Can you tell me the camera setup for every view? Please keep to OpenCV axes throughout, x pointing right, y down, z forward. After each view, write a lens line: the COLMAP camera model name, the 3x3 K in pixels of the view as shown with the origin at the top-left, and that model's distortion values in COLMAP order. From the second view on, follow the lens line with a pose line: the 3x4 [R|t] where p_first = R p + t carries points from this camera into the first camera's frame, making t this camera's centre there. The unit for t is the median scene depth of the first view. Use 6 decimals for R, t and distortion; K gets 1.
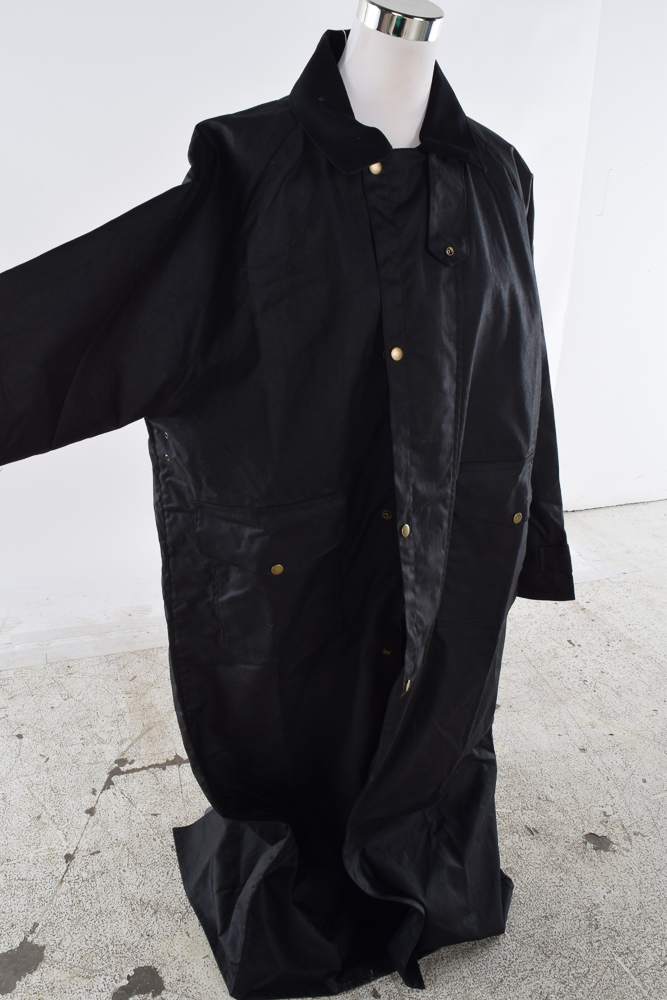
lens RADIAL K [[851.9, 0, 332.6], [0, 851.9, 510.8], [0, 0, 1]] dist [-0.057314, -0.004458]
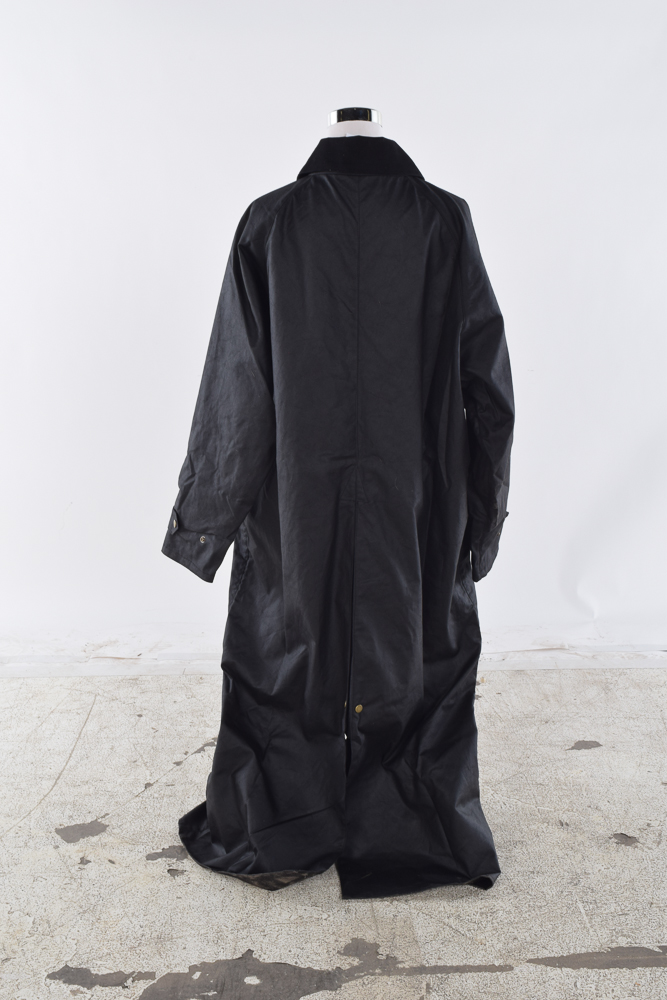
lens RADIAL K [[1331.3, 0, 332.3], [0, 1331.3, 475.8], [0, 0, 1]] dist [-0.010501, -0.015585]
pose [[0.937905, 0.025148, -0.345980, 0.809792], [-0.090880, 0.980347, -0.175104, 0.426214], [0.334776, 0.195673, 0.921757, -1.028592]]
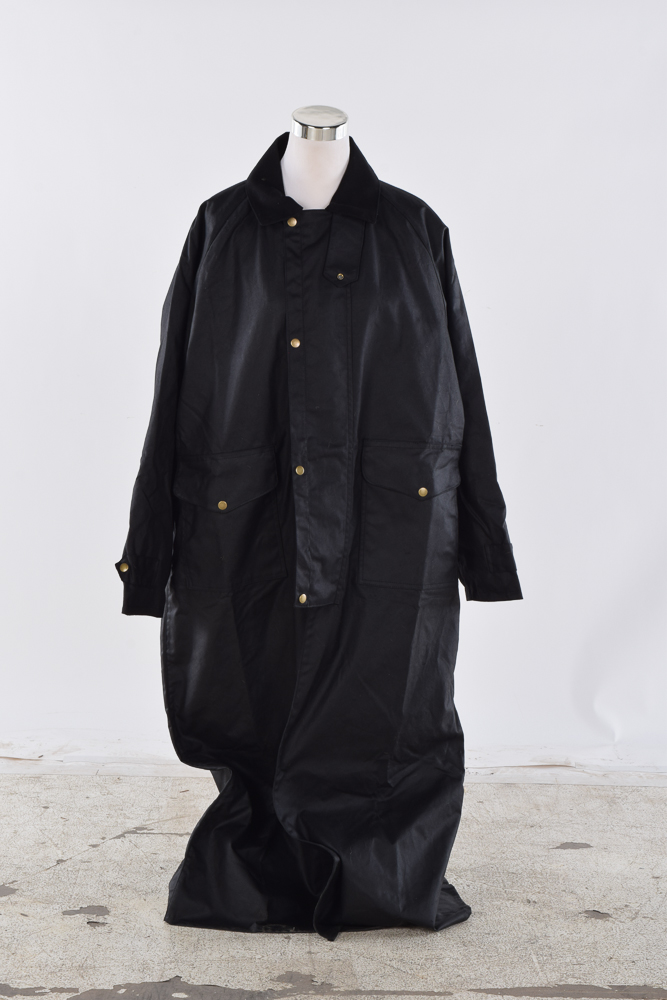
lens RADIAL K [[2333.9, 0, 333.5], [0, 2333.9, 500.0], [0, 0, 1]] dist [0.156644, 0.369853]
pose [[0.940676, 0.027538, -0.338187, 1.369174], [-0.121651, 0.957811, -0.260382, 1.011002], [0.316749, 0.286076, 0.904340, -2.301429]]
